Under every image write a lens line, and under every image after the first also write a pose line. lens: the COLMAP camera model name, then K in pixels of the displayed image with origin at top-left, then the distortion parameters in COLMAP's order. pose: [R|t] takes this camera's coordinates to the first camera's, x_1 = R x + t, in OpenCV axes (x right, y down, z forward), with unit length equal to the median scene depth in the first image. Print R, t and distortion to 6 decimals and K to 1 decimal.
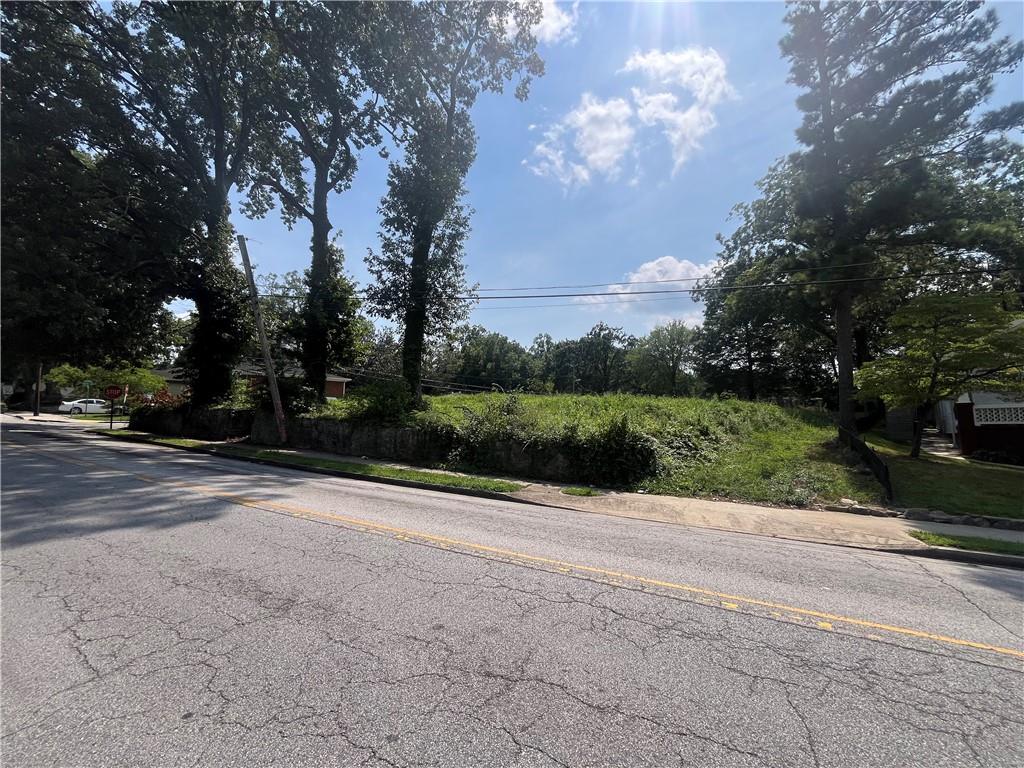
lens RADIAL K [[419.9, 0, 510.6], [0, 419.9, 362.3], [0, 0, 1]] dist [-0.000636, -0.000160]
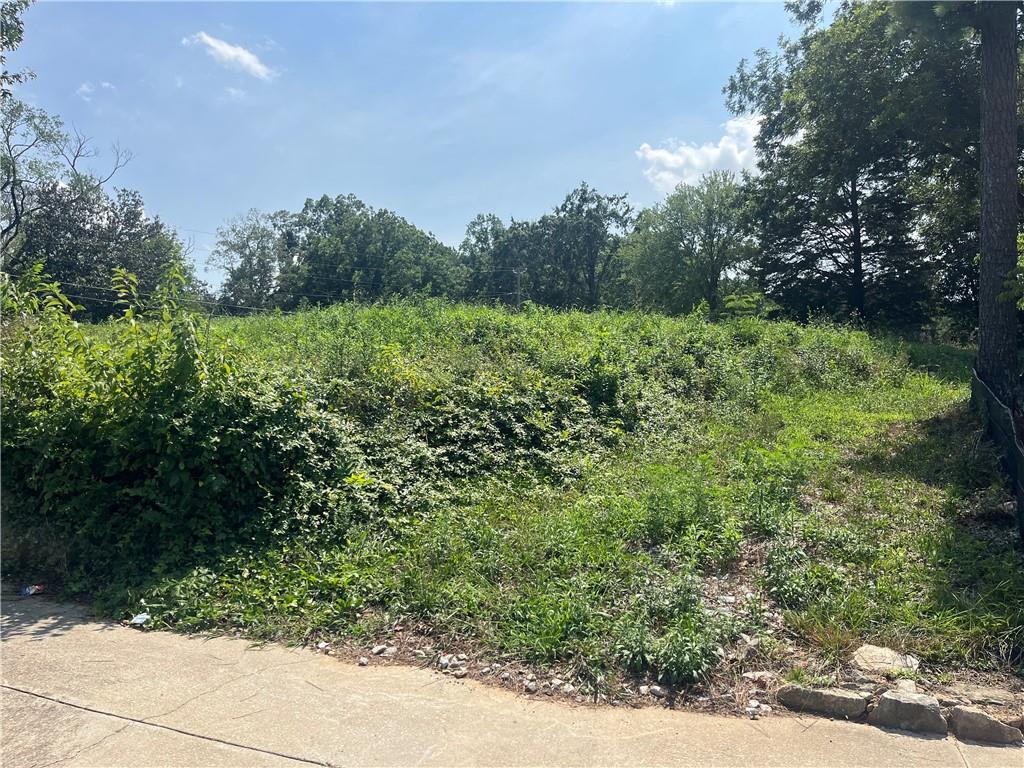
lens RADIAL K [[762.9, 0, 512.0], [0, 762.9, 384.0], [0, 0, 1]] dist [0.096009, -0.209790]
pose [[0.998514, -0.013733, 0.052743, 0.128986], [0.006625, 0.991142, 0.132638, 0.026200], [-0.054098, -0.132091, 0.989760, 0.134828]]
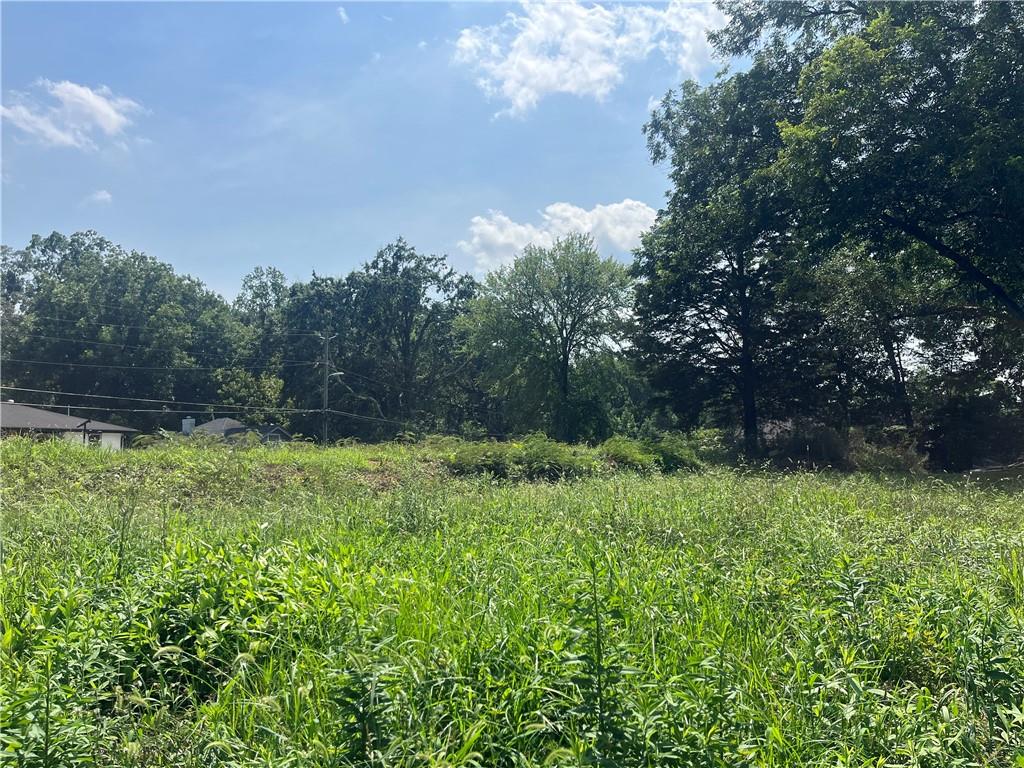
lens RADIAL K [[762.9, 0, 512.0], [0, 762.9, 384.0], [0, 0, 1]] dist [0.096009, -0.209790]
pose [[0.934511, 0.011840, 0.355737, 0.074347], [-0.030132, 0.998490, 0.045922, 0.019394], [-0.354656, -0.053634, 0.933457, 0.346340]]
